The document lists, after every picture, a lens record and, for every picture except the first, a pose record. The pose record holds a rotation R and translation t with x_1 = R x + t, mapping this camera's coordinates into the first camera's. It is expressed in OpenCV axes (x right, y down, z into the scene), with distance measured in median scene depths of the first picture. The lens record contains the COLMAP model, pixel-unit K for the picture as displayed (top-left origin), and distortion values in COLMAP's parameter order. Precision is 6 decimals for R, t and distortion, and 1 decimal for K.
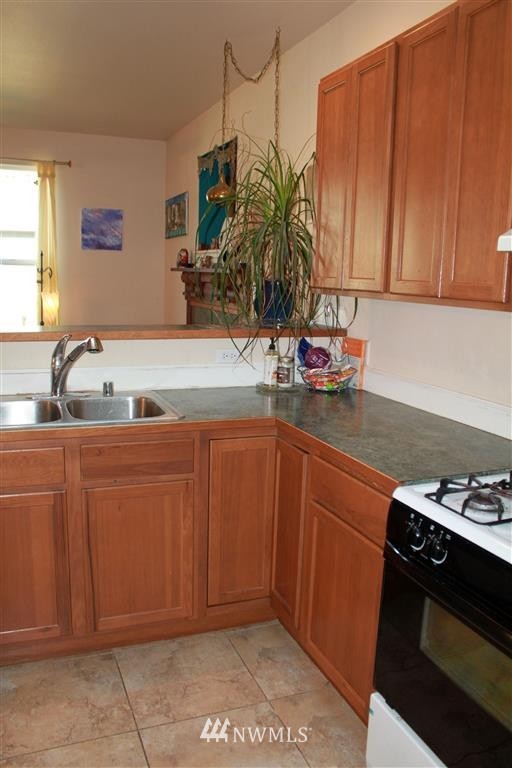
lens RADIAL K [[637.9, 0, 255.1], [0, 637.9, 392.0], [0, 0, 1]] dist [-0.171905, 0.151599]
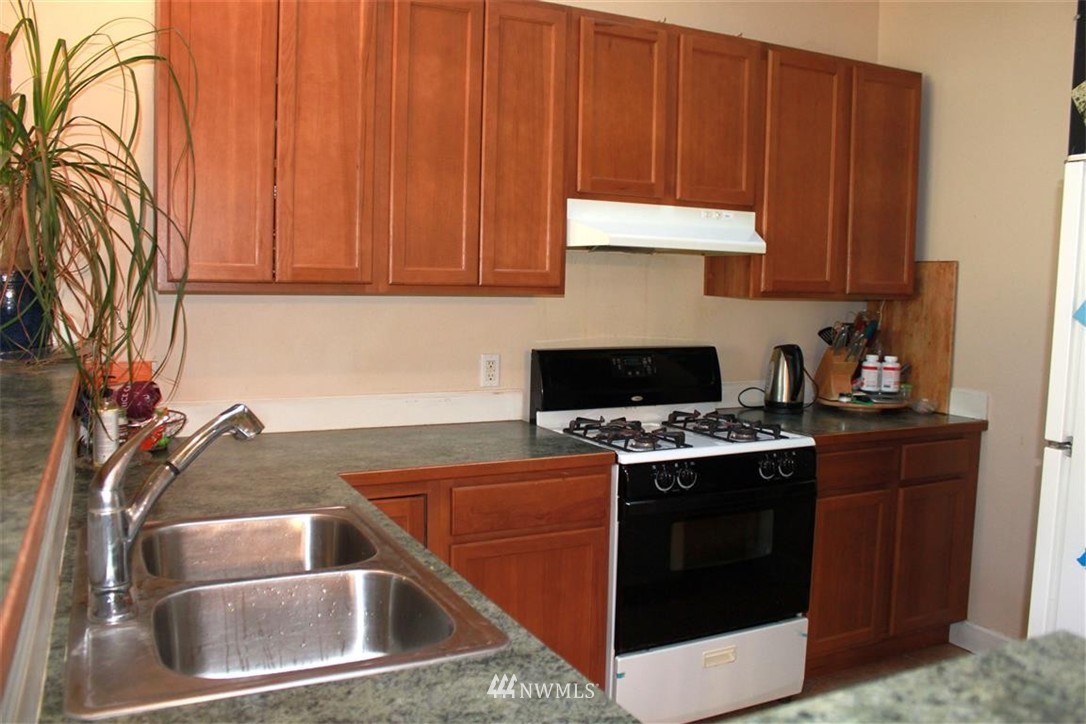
lens RADIAL K [[902.1, 0, 543.0], [0, 902.1, 362.0], [0, 0, 1]] dist [-0.171905, 0.151599]
pose [[-0.083460, -0.119942, 0.989267, -1.315612], [0.160102, 0.978220, 0.132110, -0.243283], [-0.983566, 0.169409, -0.062439, 1.203581]]
